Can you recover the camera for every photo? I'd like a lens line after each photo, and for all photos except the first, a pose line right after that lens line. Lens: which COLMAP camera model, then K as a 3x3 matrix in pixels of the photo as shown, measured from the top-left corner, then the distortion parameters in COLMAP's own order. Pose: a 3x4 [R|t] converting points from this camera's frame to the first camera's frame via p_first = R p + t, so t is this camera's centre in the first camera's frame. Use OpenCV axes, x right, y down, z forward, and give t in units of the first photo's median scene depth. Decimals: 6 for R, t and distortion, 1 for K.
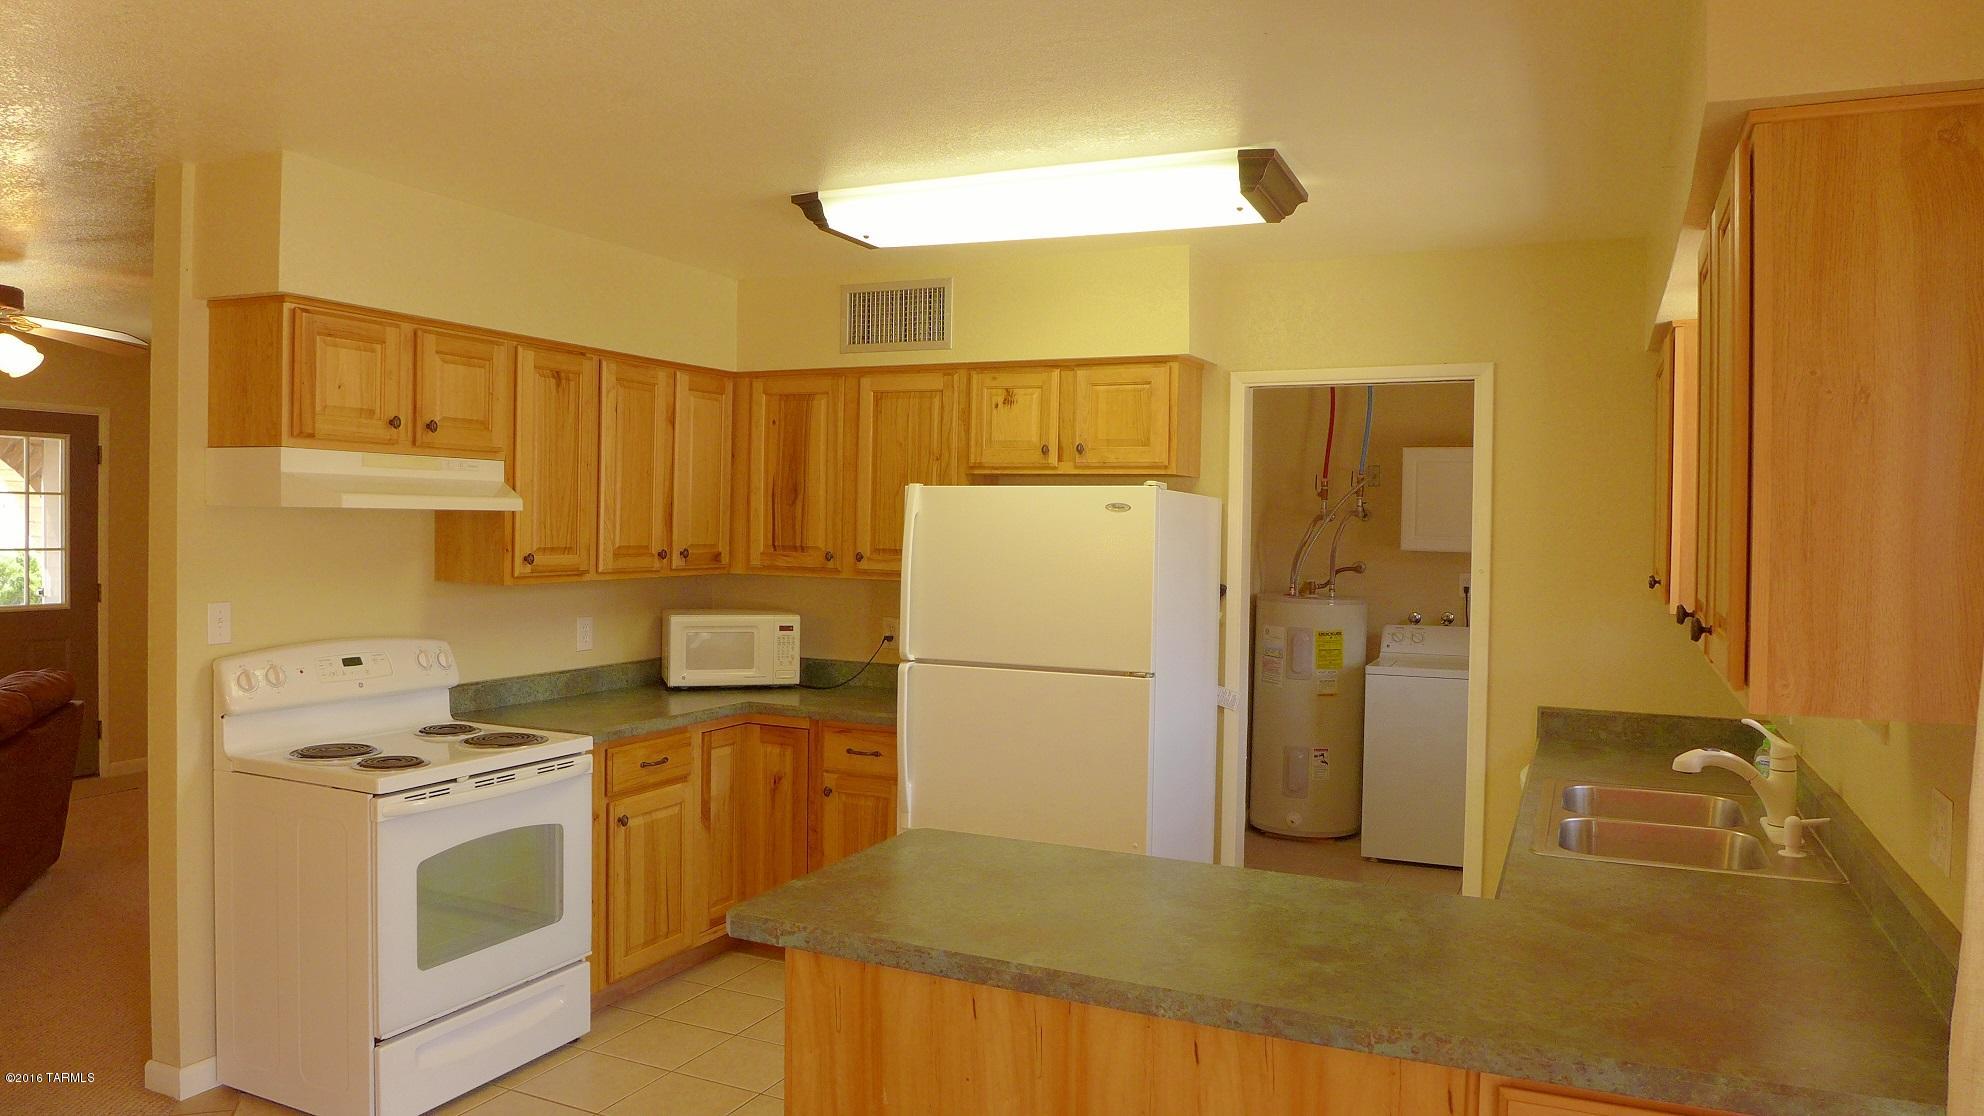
lens RADIAL K [[1307.1, 0, 992.0], [0, 1307.1, 558.0], [0, 0, 1]] dist [-0.062155, 0.023993]
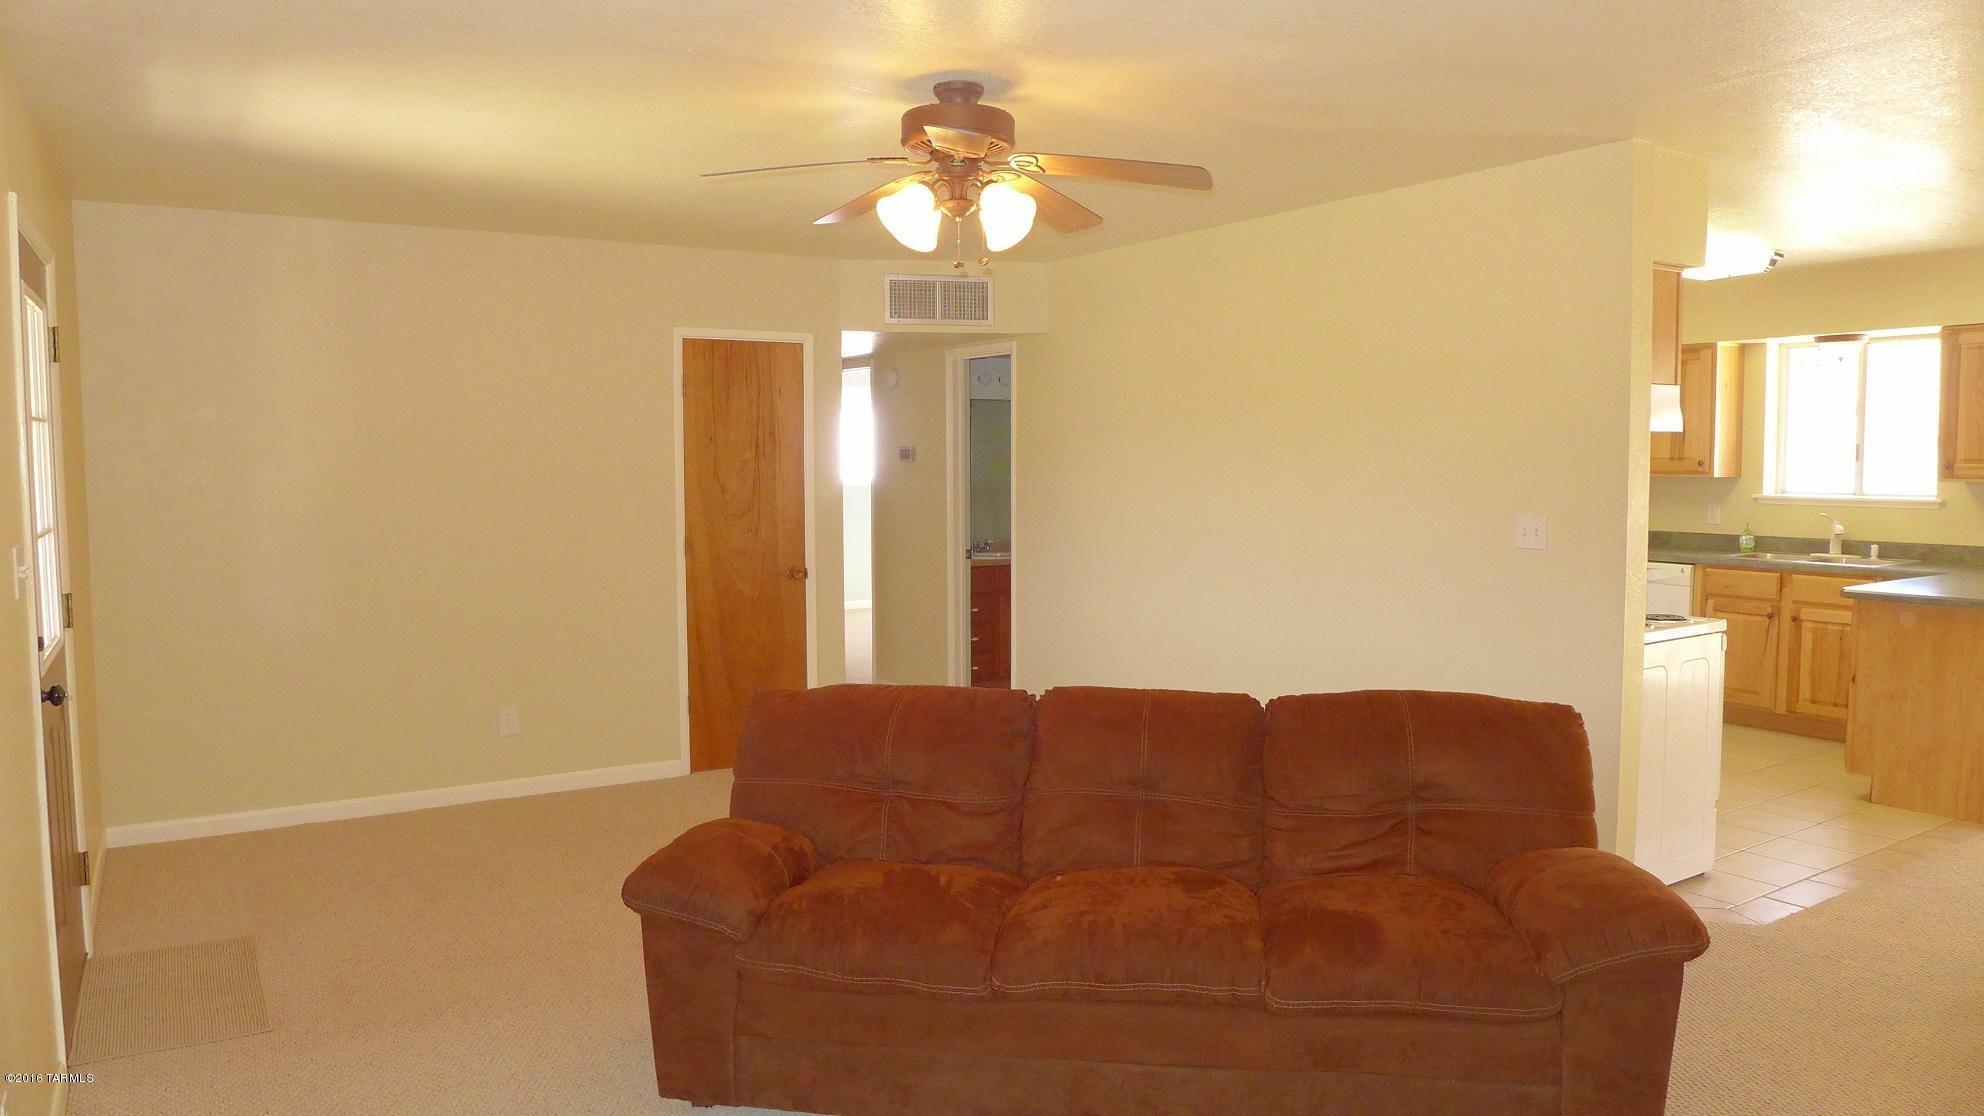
lens RADIAL K [[1299.2, 0, 1038.5], [0, 1299.2, 553.3], [0, 0, 1]] dist [-0.044575, 0.027969]
pose [[0.518559, -0.084080, 0.850898, -1.574516], [0.036946, 0.996427, 0.075945, -0.029322], [-0.854244, -0.007945, 0.519812, 0.680342]]
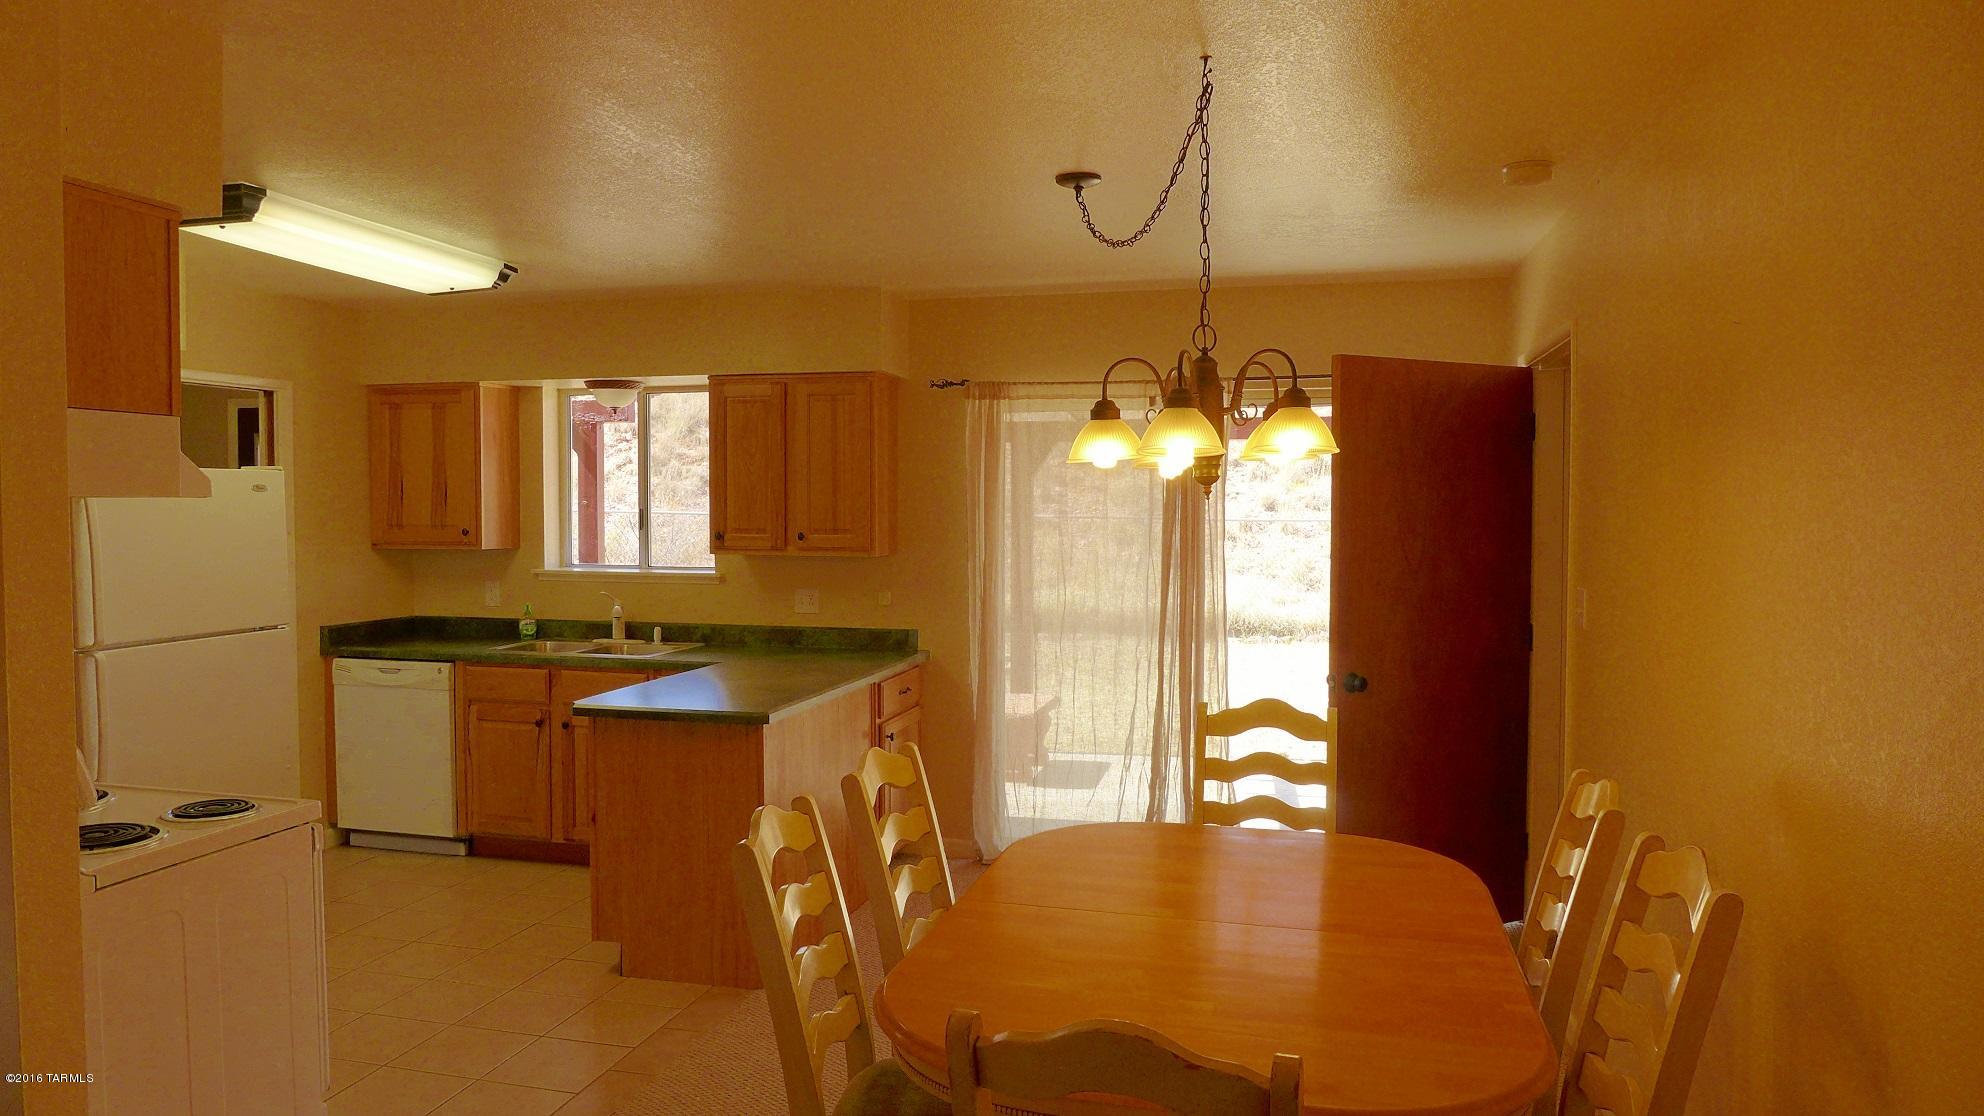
lens RADIAL K [[1275.7, 0, 992.0], [0, 1275.7, 558.0], [0, 0, 1]] dist [-0.065569, 0.000280]
pose [[-0.197345, -0.056418, 0.978709, -1.049916], [0.018689, 0.997945, 0.061295, -0.030147], [-0.980156, 0.030387, -0.195885, 0.528529]]
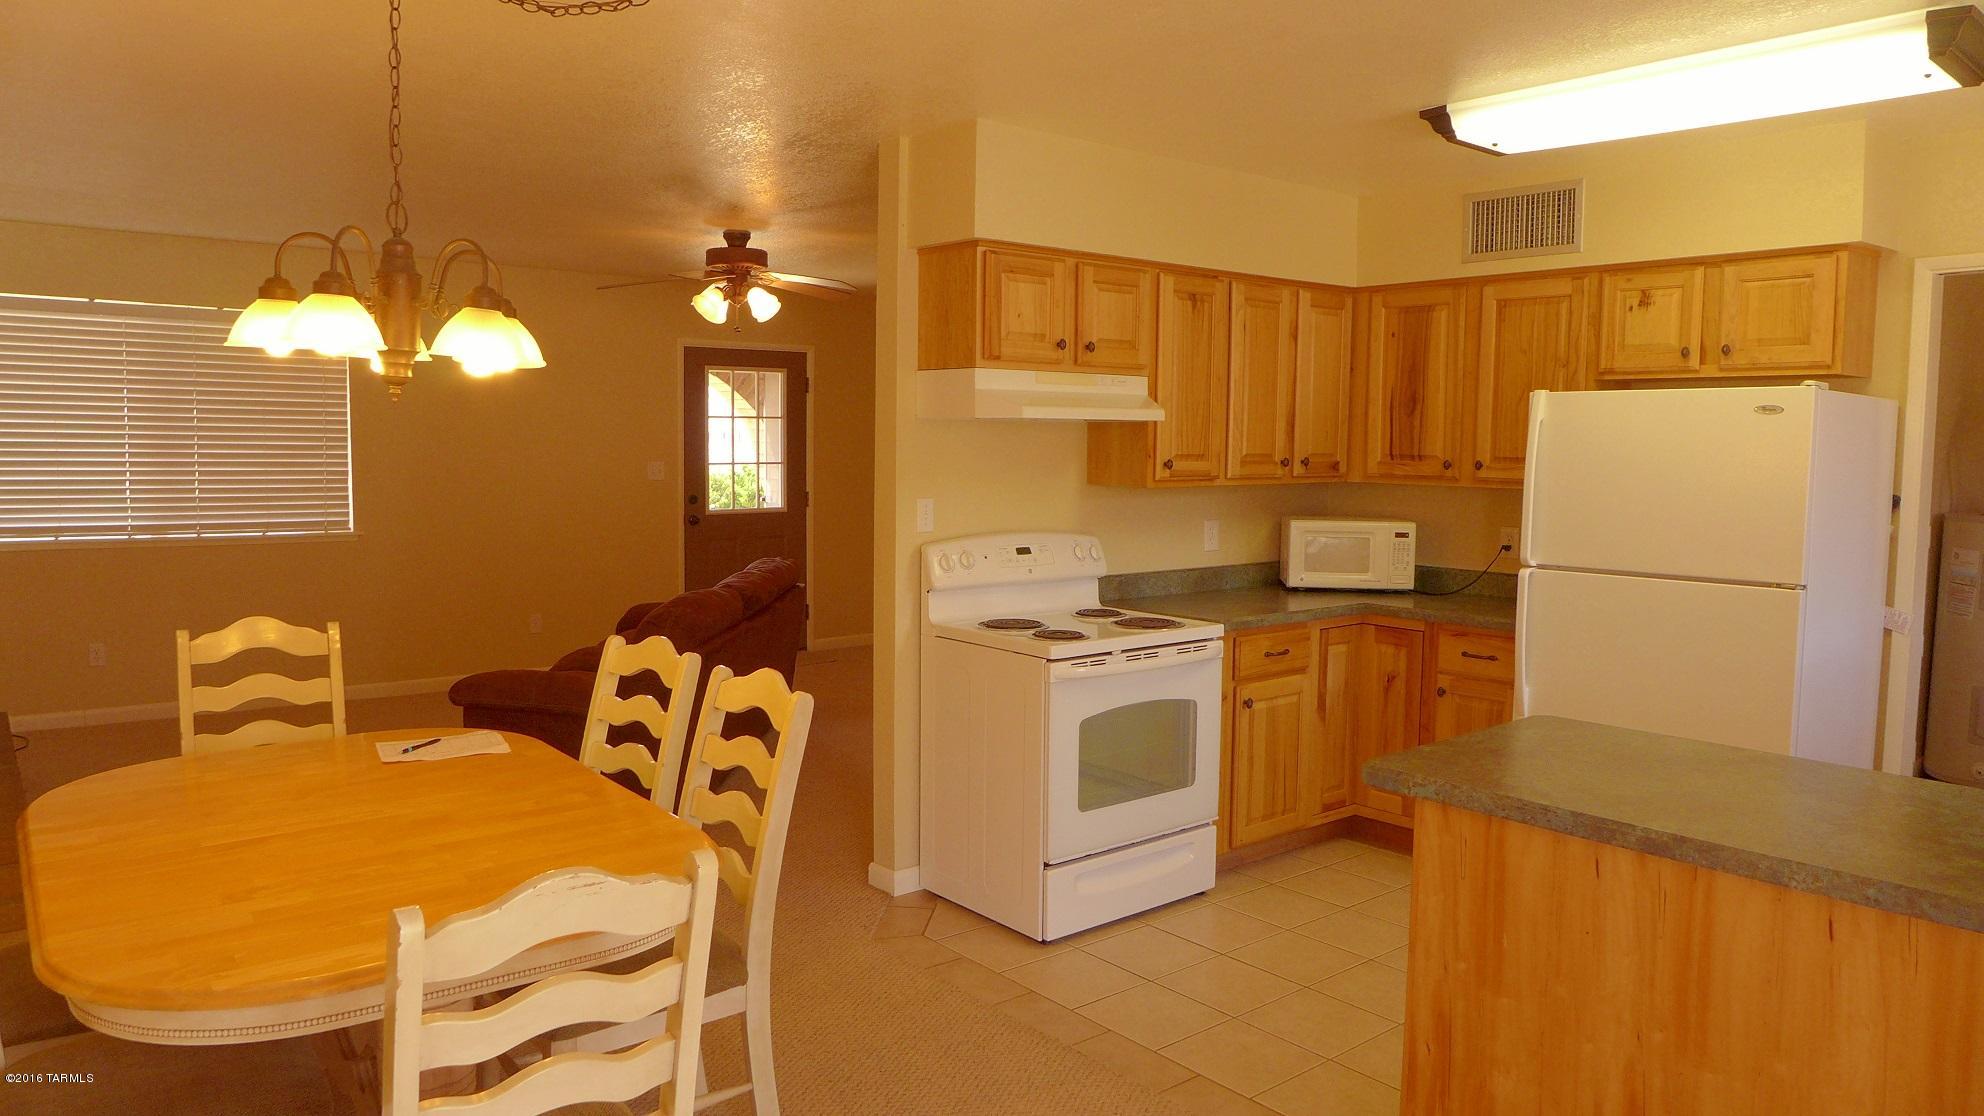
lens RADIAL K [[1308.9, 0, 987.9], [0, 1308.9, 553.0], [0, 0, 1]] dist [-0.054020, 0.008541]
pose [[0.900068, 0.027944, -0.434852, -0.005131], [-0.004258, 0.998458, 0.055348, 0.014488], [0.435729, -0.047966, 0.898799, -0.079616]]
